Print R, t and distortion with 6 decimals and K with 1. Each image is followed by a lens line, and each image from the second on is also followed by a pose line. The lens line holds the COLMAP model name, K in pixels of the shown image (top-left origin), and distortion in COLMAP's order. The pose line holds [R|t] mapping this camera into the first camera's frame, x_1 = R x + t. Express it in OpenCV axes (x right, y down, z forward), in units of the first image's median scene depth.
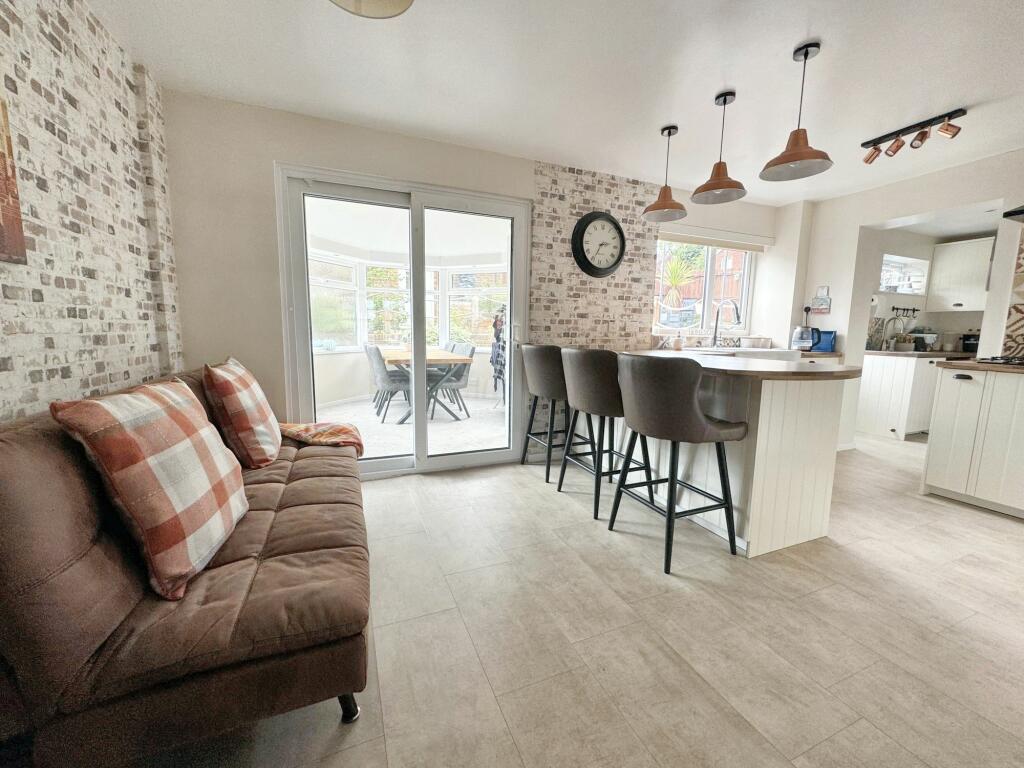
lens RADIAL K [[406.3, 0, 511.0], [0, 406.3, 383.4], [0, 0, 1]] dist [-0.003500, 0.000821]
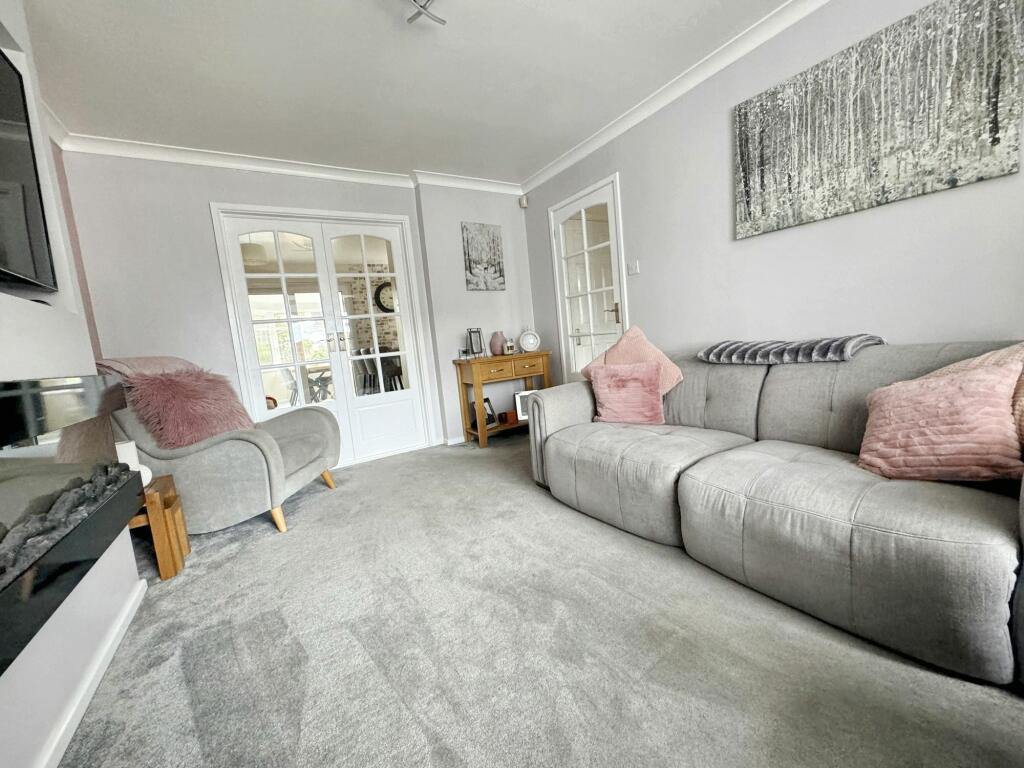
lens RADIAL K [[406.3, 0, 507.5], [0, 406.3, 385.8], [0, 0, 1]] dist [-0.003500, 0.000821]
pose [[0.979888, -0.131316, 0.150253, 0.433039], [0.135023, 0.990733, -0.014696, 0.205297], [-0.146931, 0.034688, 0.988538, -1.094559]]
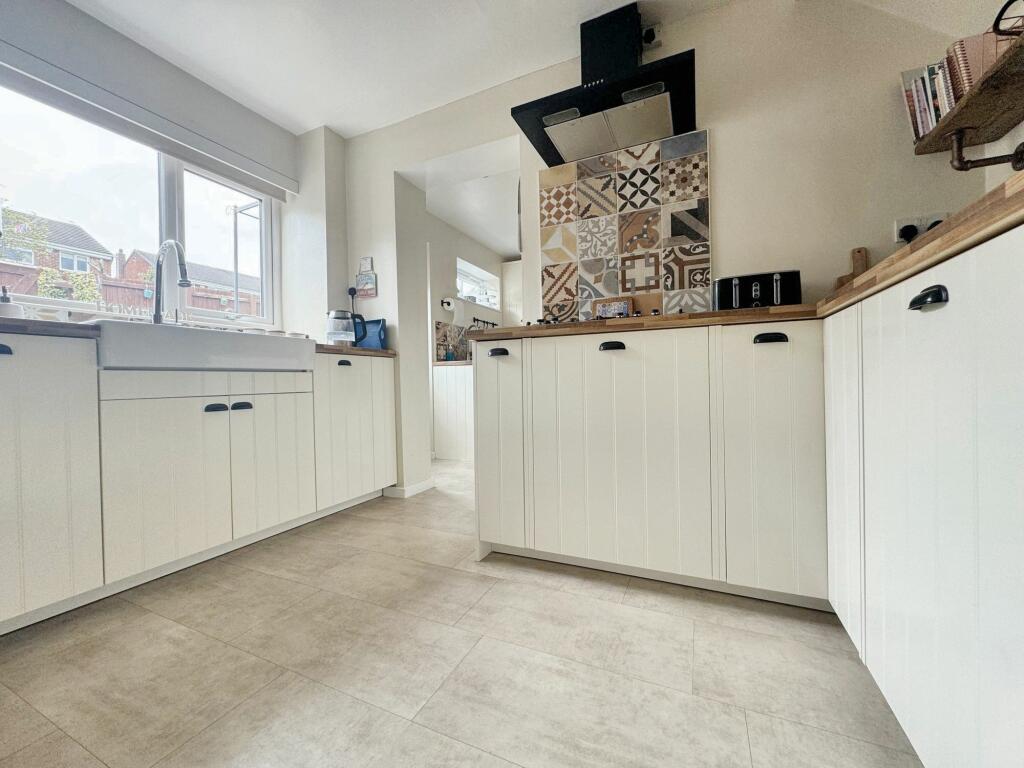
lens RADIAL K [[406.3, 0, 511.2], [0, 406.3, 383.1], [0, 0, 1]] dist [-0.003500, 0.000821]
pose [[0.735470, -0.035700, 0.676616, 0.561092], [0.120195, 0.989647, -0.078433, 0.062149], [-0.666811, 0.139011, 0.732147, 0.429136]]
